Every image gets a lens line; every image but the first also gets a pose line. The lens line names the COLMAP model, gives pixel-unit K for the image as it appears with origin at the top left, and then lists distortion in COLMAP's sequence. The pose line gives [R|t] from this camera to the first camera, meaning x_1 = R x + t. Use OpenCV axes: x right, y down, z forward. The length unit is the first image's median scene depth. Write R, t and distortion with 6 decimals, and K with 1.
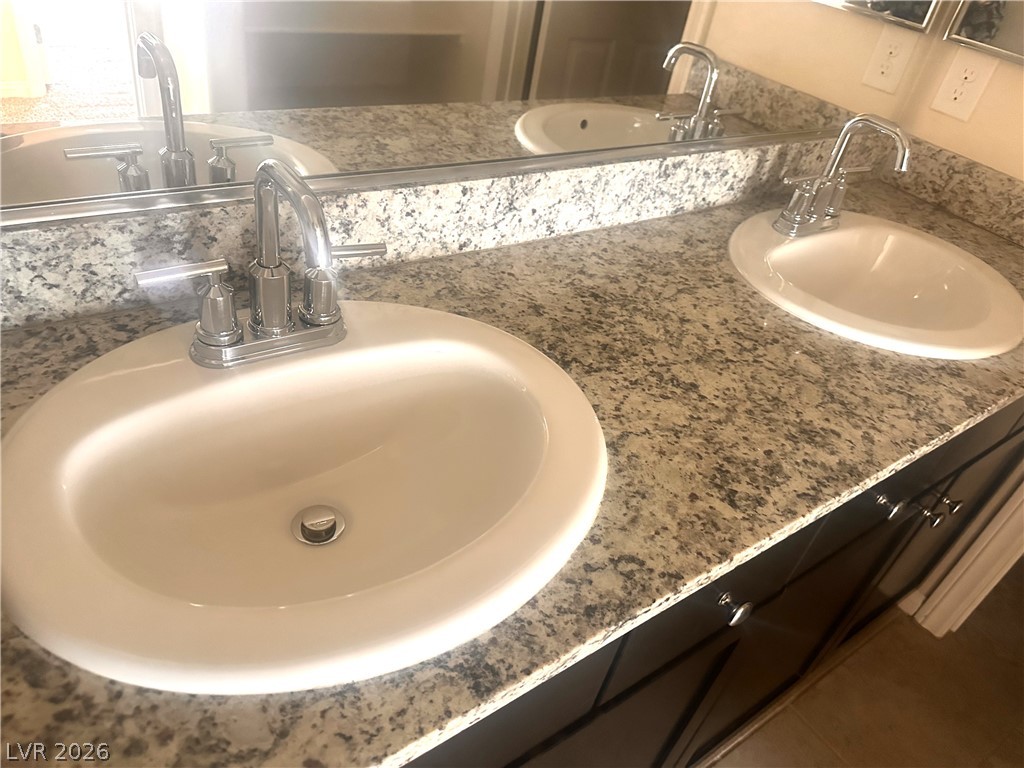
lens RADIAL K [[727.8, 0, 509.9], [0, 727.8, 384.0], [0, 0, 1]] dist [0.004852, 0.000380]
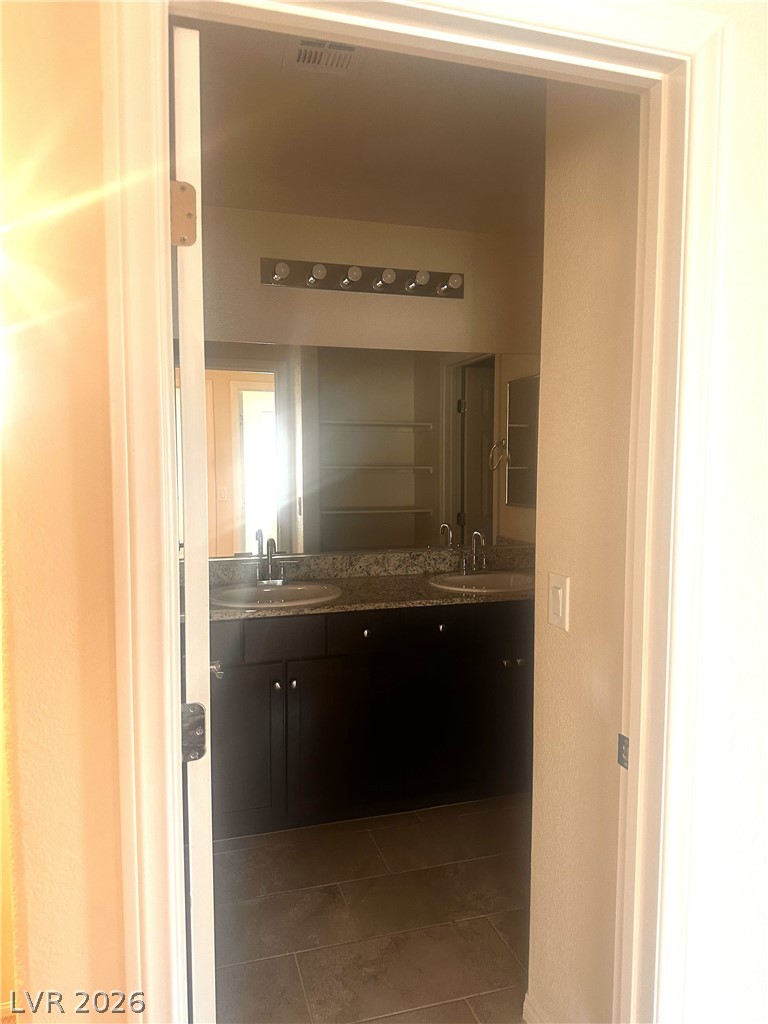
lens RADIAL K [[727.8, 0, 384.5], [0, 727.8, 514.0], [0, 0, 1]] dist [0.004852, 0.000380]
pose [[0.937132, -0.135306, -0.321677, 1.104020], [-0.071056, 0.828483, -0.555488, 1.238642], [0.341665, 0.543423, 0.766783, -1.423777]]
